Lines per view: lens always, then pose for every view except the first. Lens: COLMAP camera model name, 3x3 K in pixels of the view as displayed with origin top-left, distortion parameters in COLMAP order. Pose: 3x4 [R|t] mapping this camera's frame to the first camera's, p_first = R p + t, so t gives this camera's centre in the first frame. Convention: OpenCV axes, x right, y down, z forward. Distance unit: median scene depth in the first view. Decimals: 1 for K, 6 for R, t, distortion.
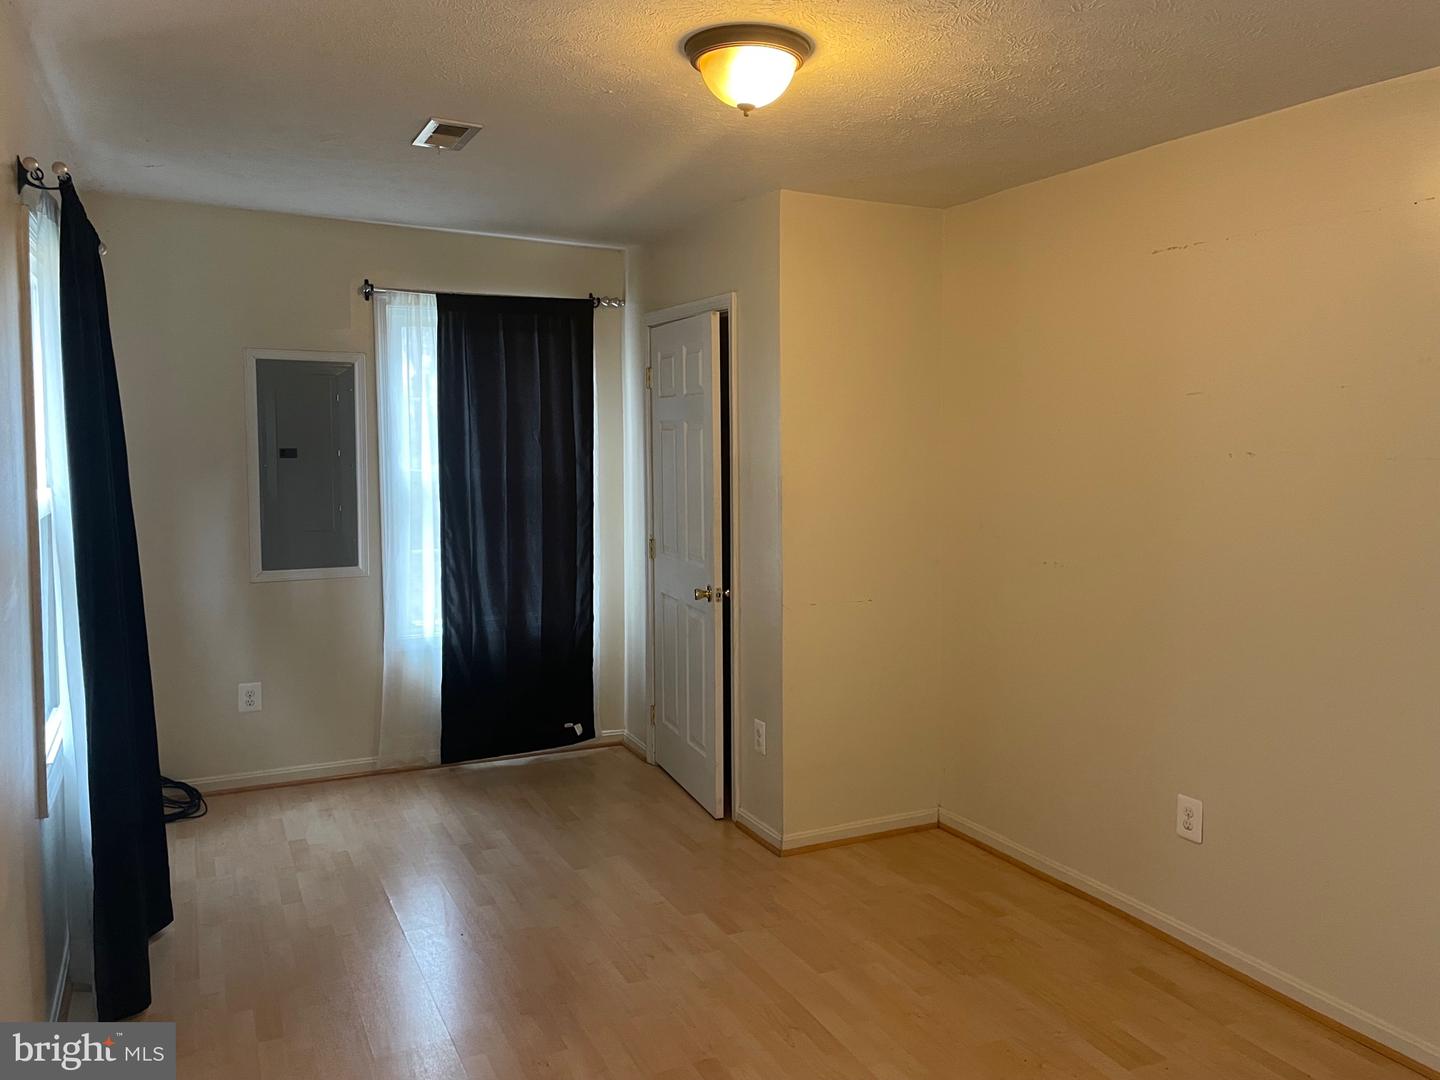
lens RADIAL K [[1093.3, 0, 720.6], [0, 1093.3, 532.0], [0, 0, 1]] dist [0.101528, -0.132053]
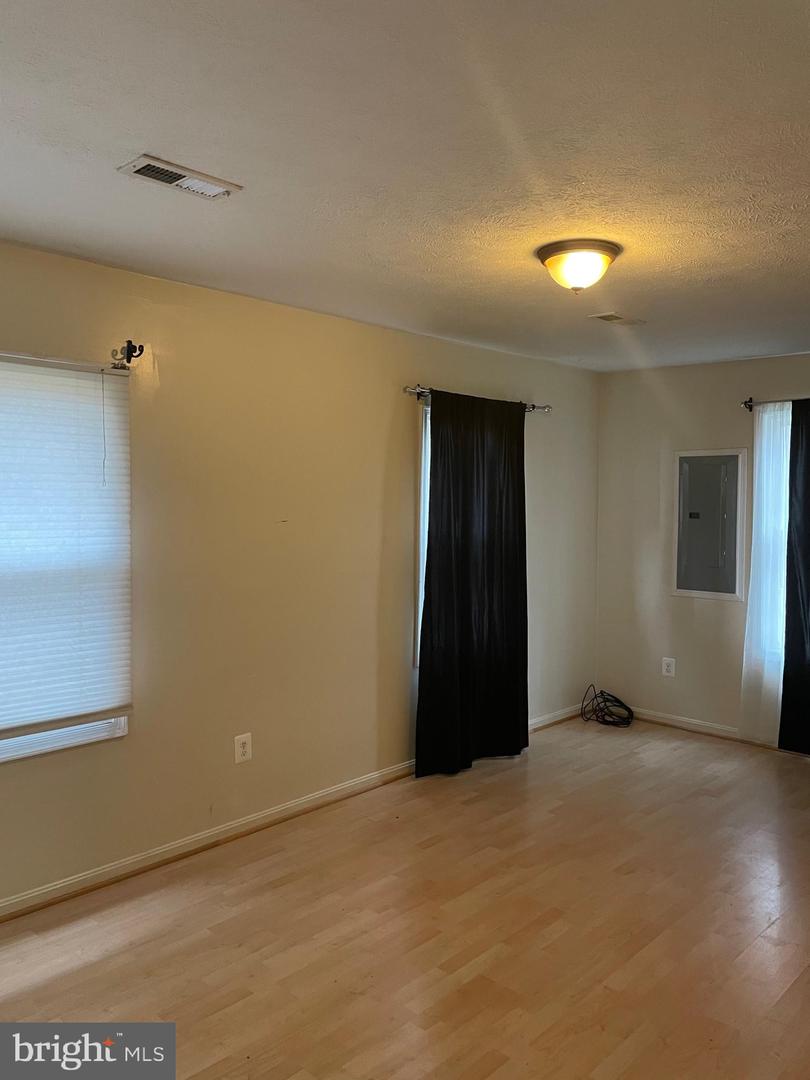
lens RADIAL K [[820.0, 0, 409.0], [0, 820.0, 527.9], [0, 0, 1]] dist [0.101528, -0.132053]
pose [[0.347351, 0.024528, -0.937414, 0.584041], [-0.090812, 0.995839, -0.007593, -0.008462], [0.933327, 0.087766, 0.348134, 0.223939]]
